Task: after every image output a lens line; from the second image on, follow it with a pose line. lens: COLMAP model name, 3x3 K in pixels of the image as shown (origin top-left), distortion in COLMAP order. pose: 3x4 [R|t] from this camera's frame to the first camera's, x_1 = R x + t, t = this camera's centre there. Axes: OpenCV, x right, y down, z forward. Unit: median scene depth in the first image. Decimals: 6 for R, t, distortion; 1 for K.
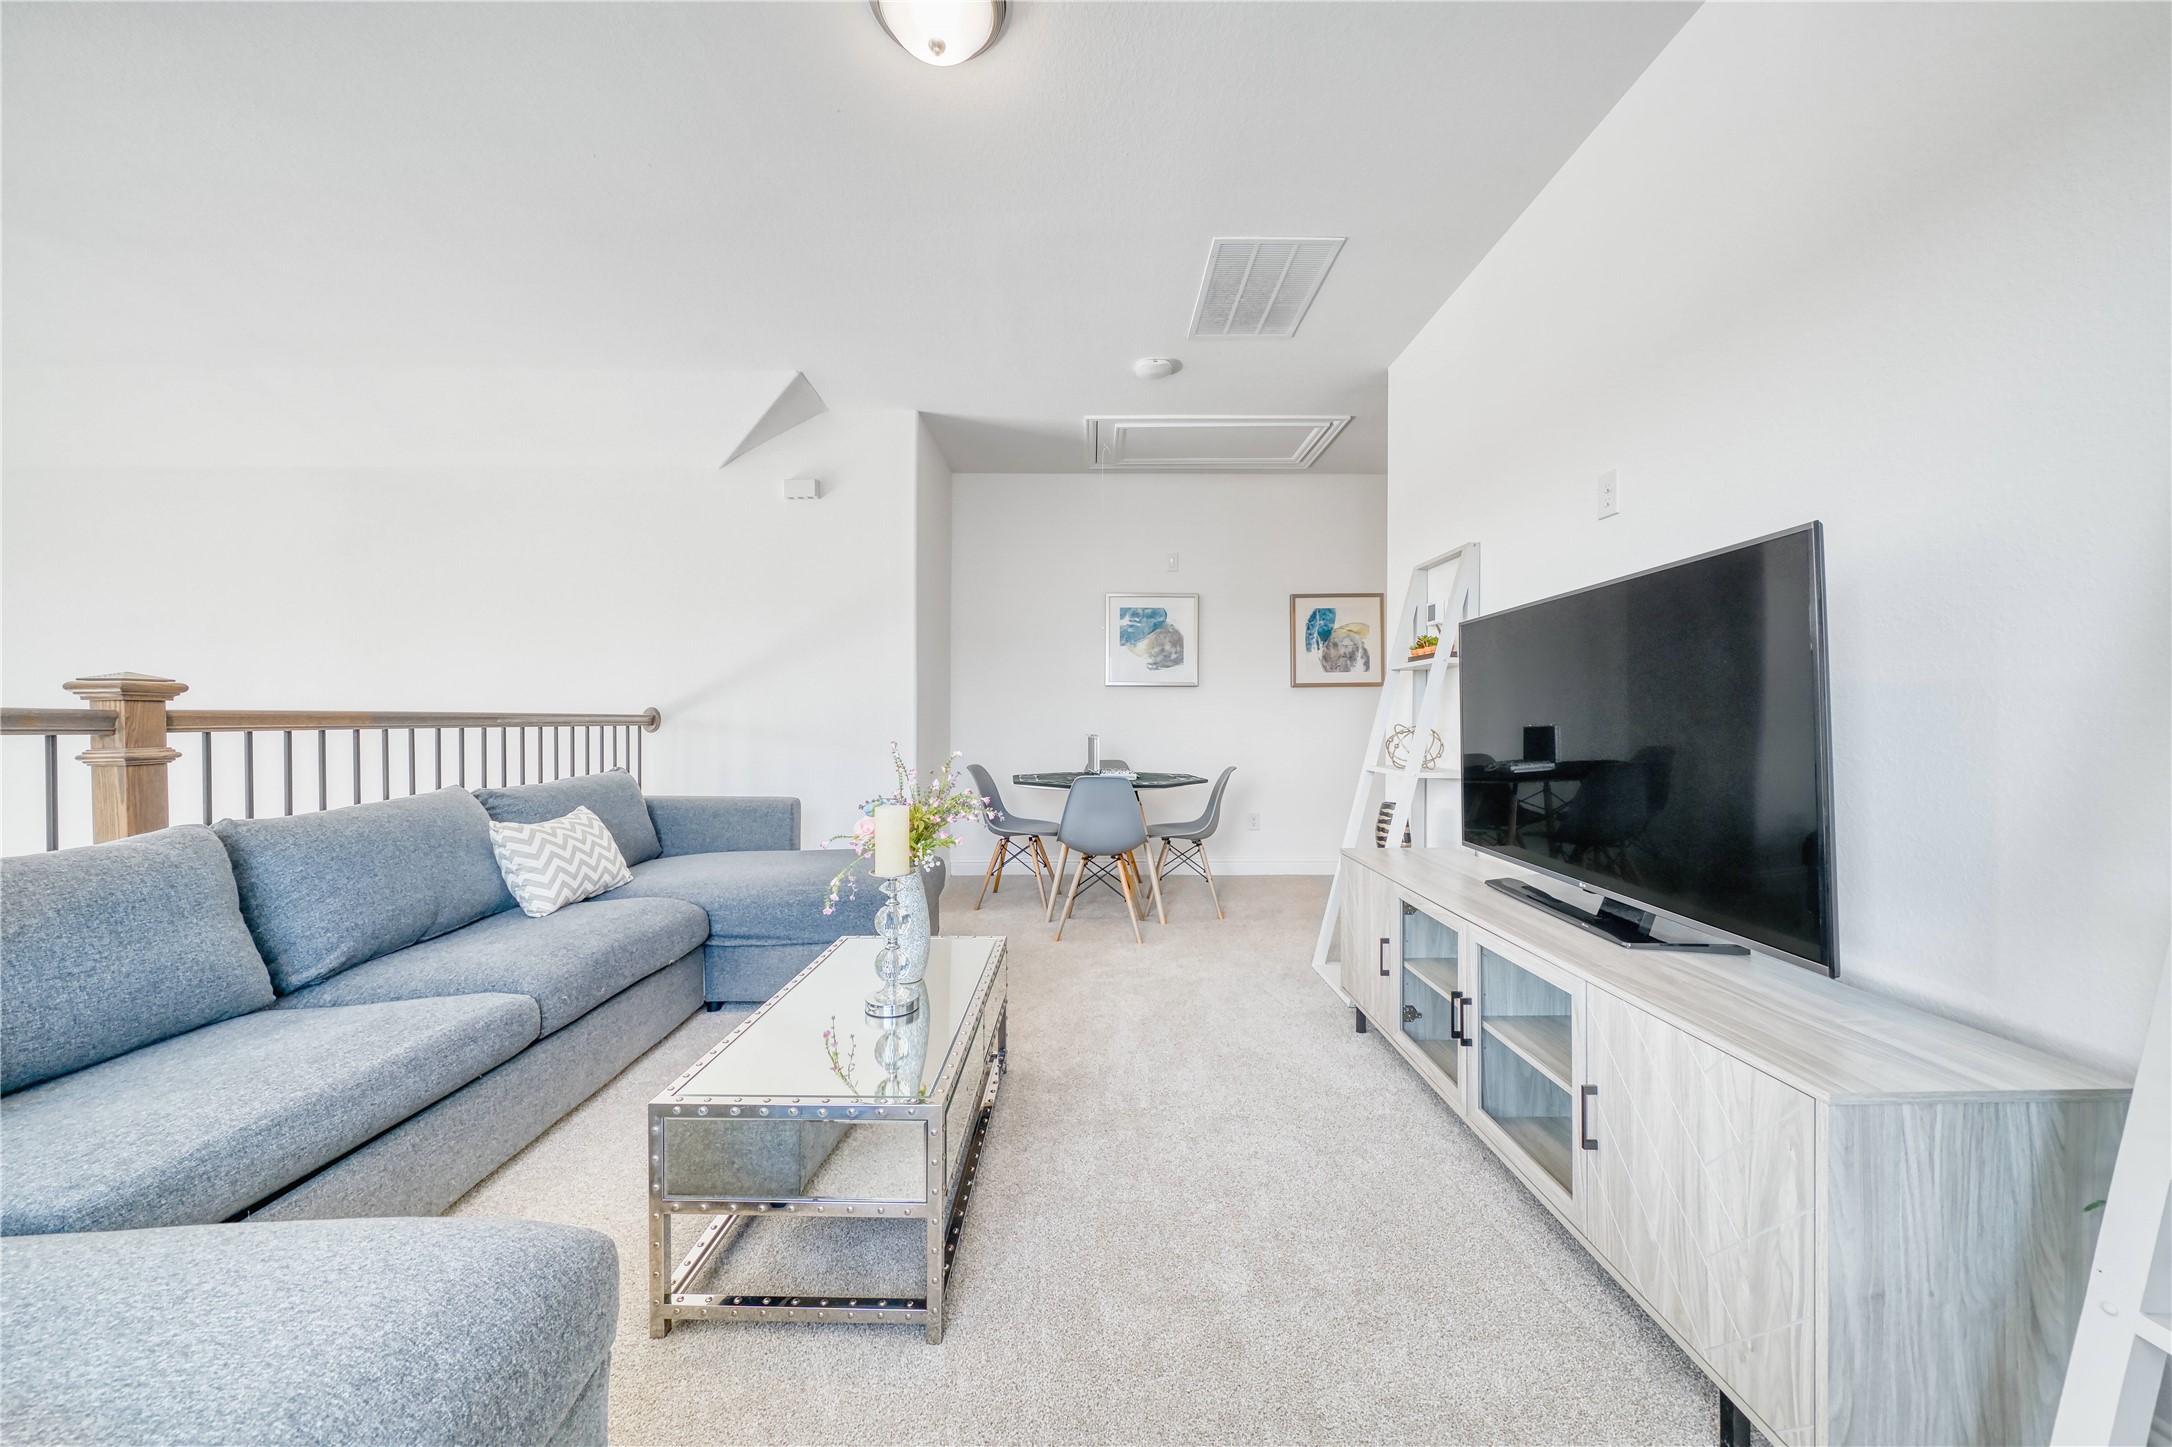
lens RADIAL K [[757.7, 0, 1085.6], [0, 757.7, 721.2], [0, 0, 1]] dist [-0.003413, -0.000176]
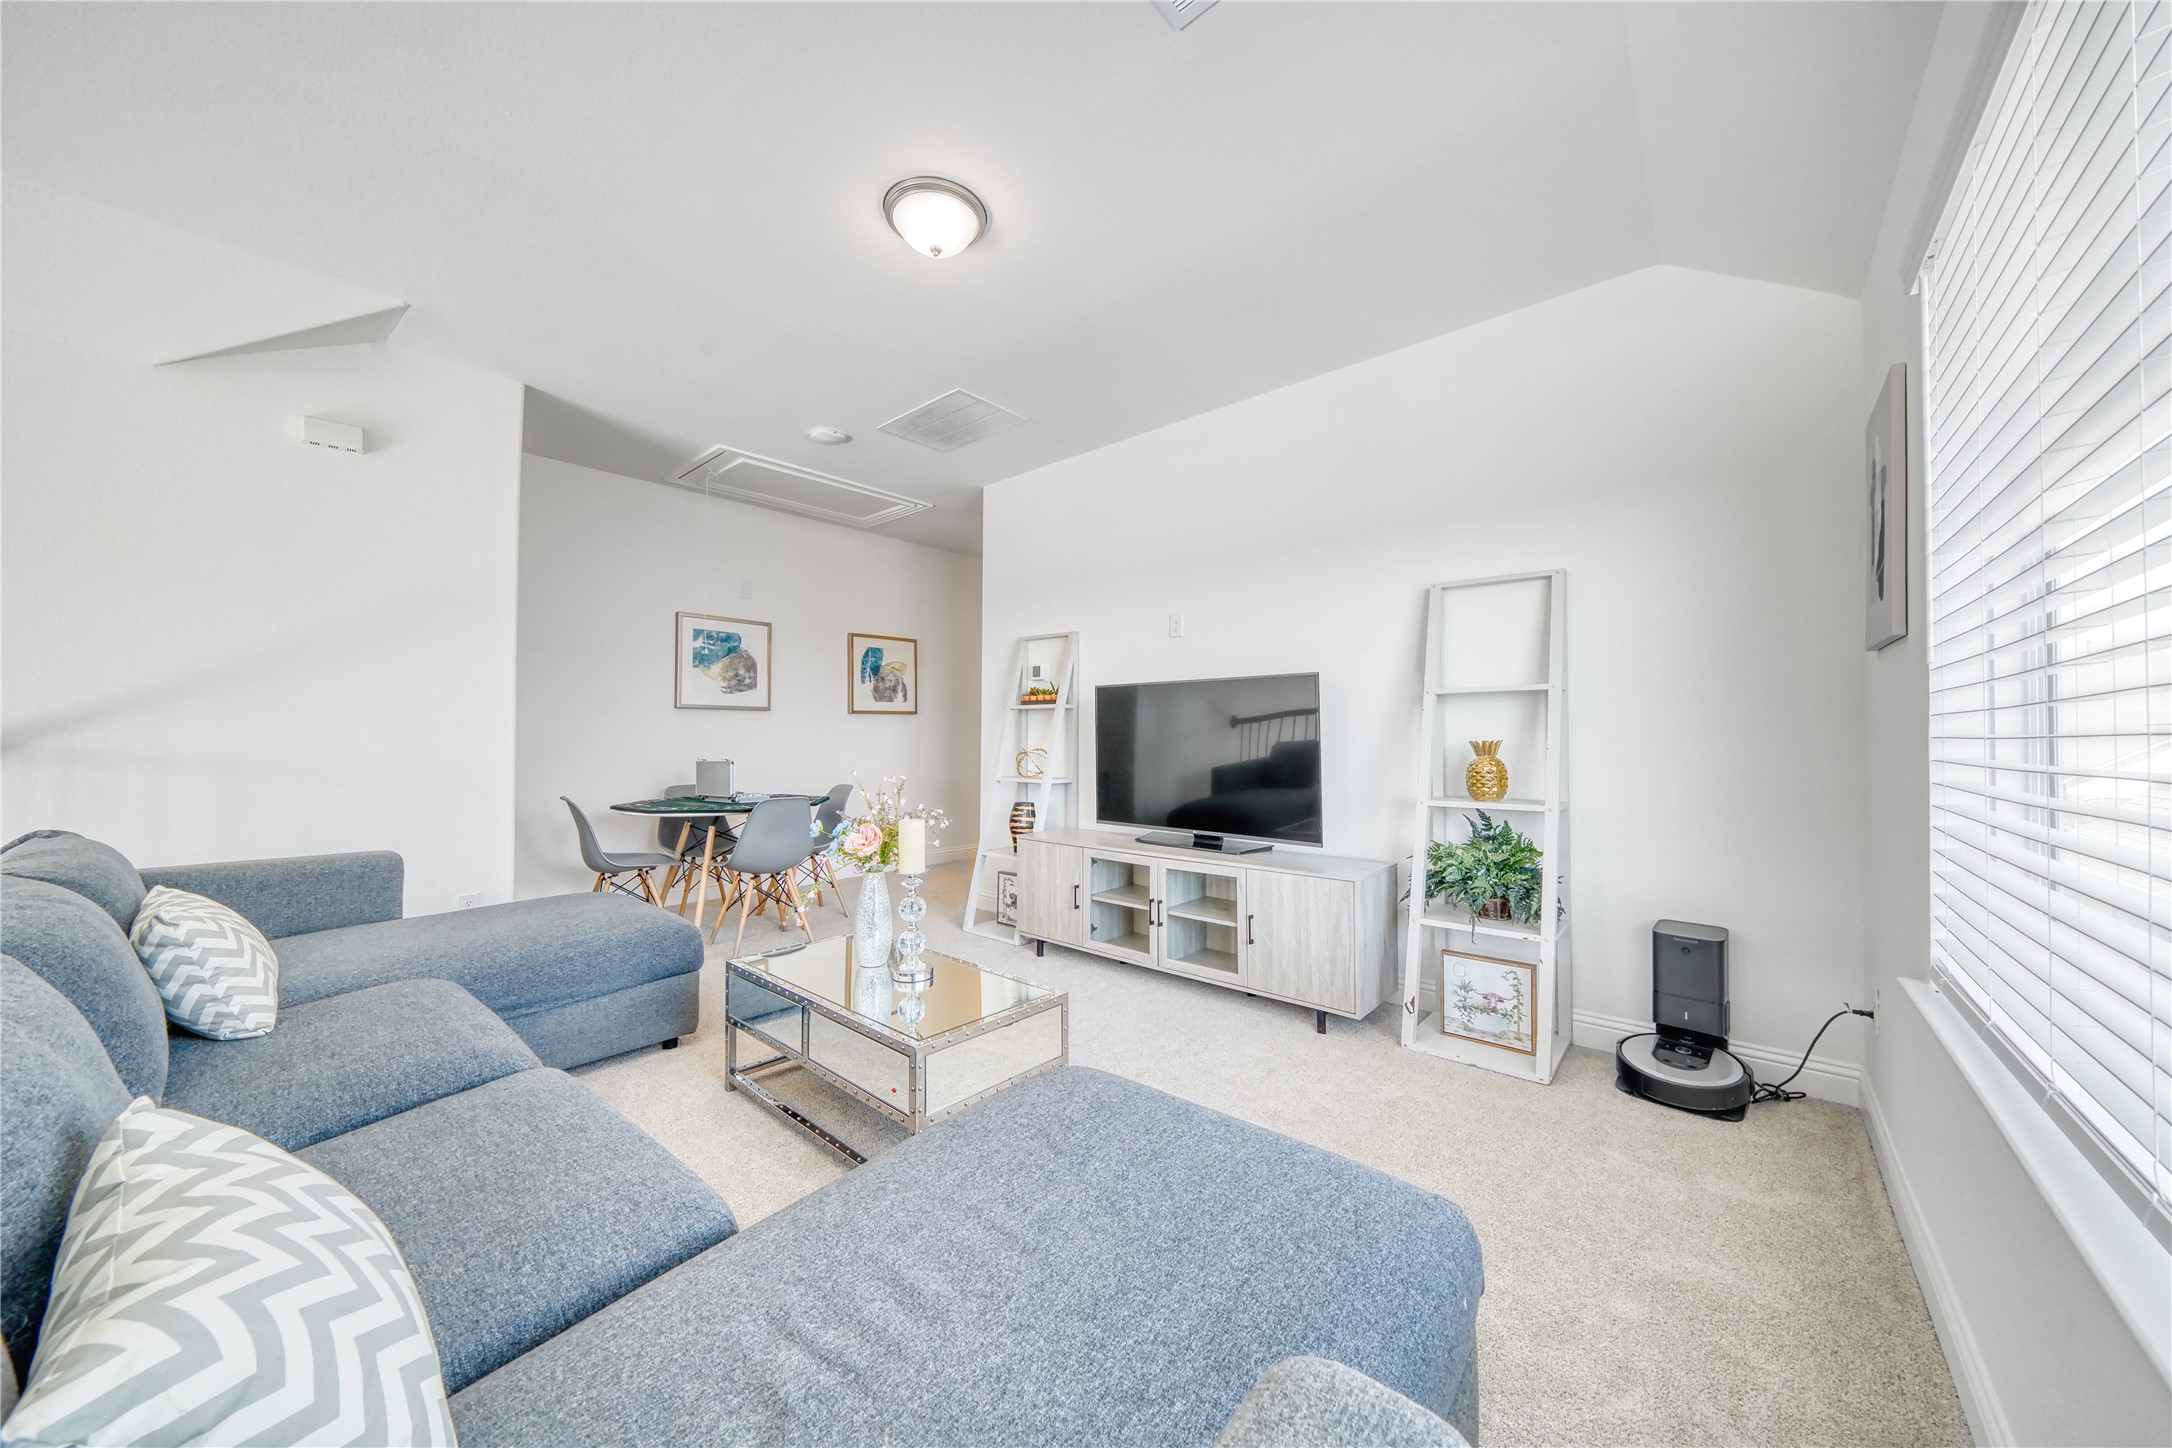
lens RADIAL K [[757.7, 0, 1085.6], [0, 757.7, 721.7], [0, 0, 1]] dist [-0.003413, -0.000176]
pose [[0.657888, 0.014118, 0.752984, -0.358840], [0.000666, 0.999813, -0.019328, -0.010133], [-0.753116, 0.013217, 0.657755, -0.025231]]
